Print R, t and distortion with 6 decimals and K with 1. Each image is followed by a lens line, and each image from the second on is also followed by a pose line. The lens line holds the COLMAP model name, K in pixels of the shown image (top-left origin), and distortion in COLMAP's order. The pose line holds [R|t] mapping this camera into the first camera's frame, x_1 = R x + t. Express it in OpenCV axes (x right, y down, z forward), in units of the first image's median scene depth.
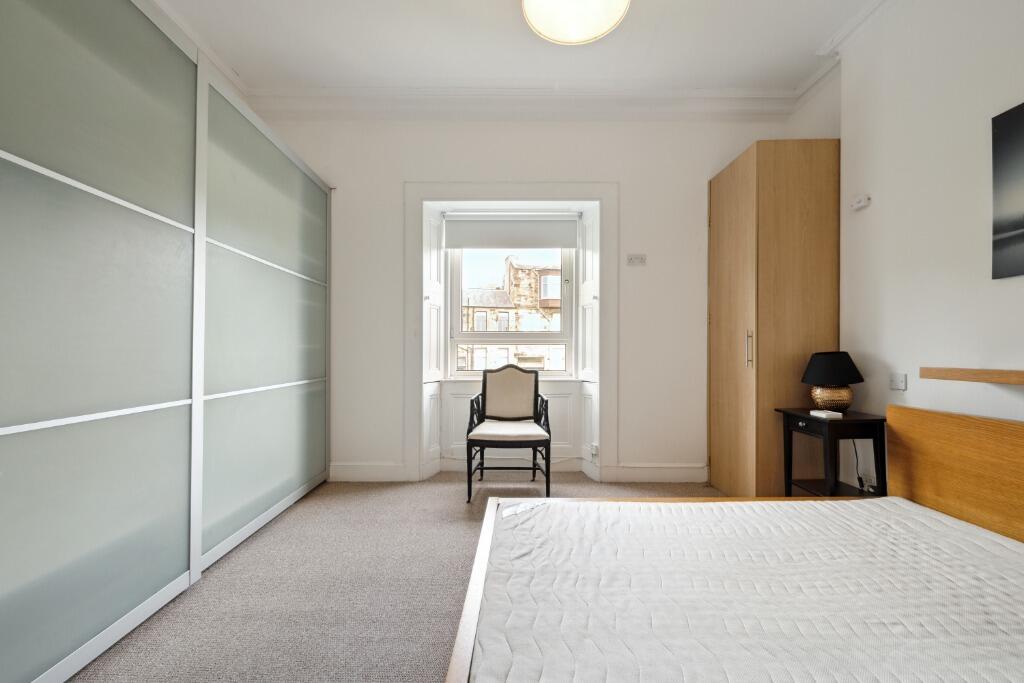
lens RADIAL K [[410.1, 0, 513.4], [0, 410.1, 349.7], [0, 0, 1]] dist [-0.000622, -0.000032]
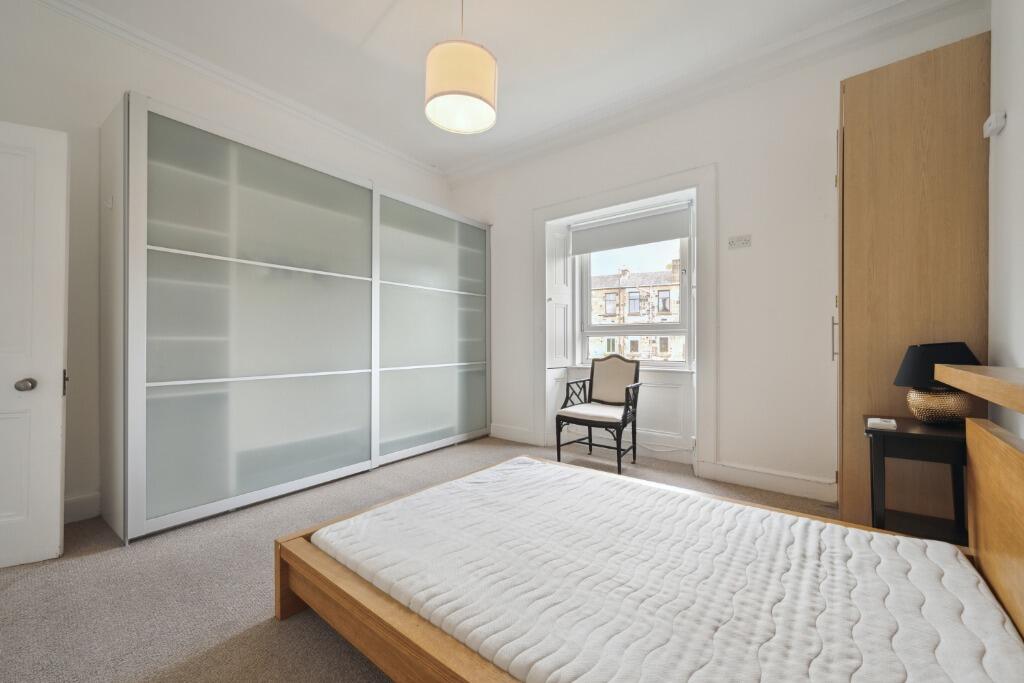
lens RADIAL K [[402.2, 0, 512.0], [0, 402.2, 341.5], [0, 0, 1]] dist [-0.000369, 0.000006]
pose [[0.782583, -0.004634, -0.622529, 0.477752], [0.007528, 0.999970, 0.002020, -0.003074], [0.622501, -0.006267, 0.782594, -0.020591]]
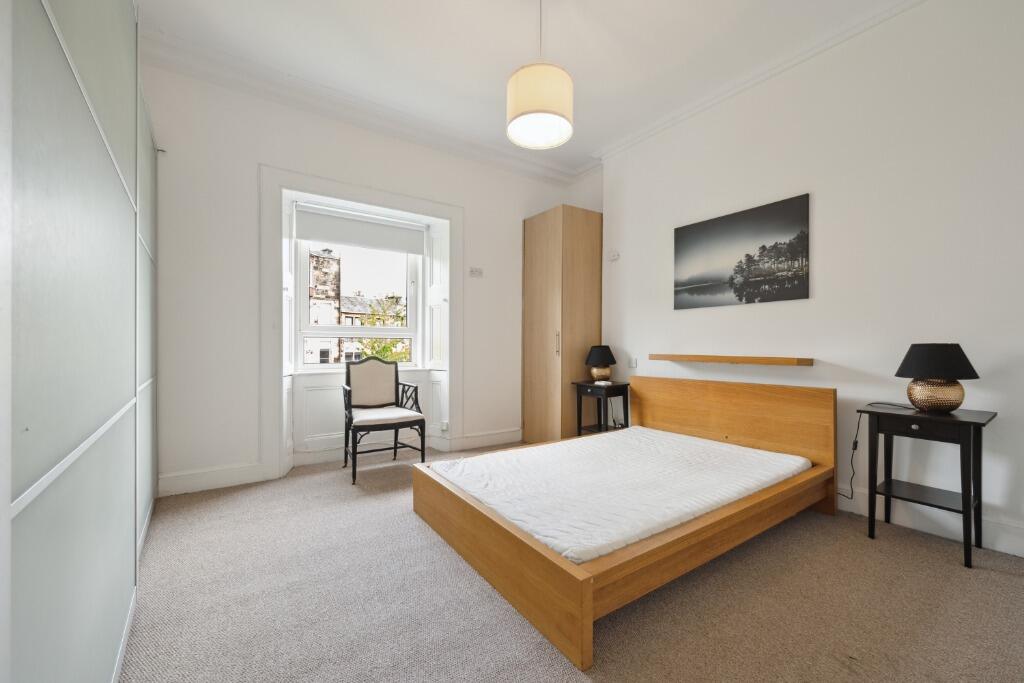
lens RADIAL K [[410.1, 0, 513.4], [0, 410.1, 349.7], [0, 0, 1]] dist [-0.000622, -0.000032]
pose [[0.822911, -0.003830, 0.568157, -0.336398], [-0.005625, 0.999873, 0.014887, -0.000520], [-0.568142, -0.015447, 0.822786, -0.112907]]
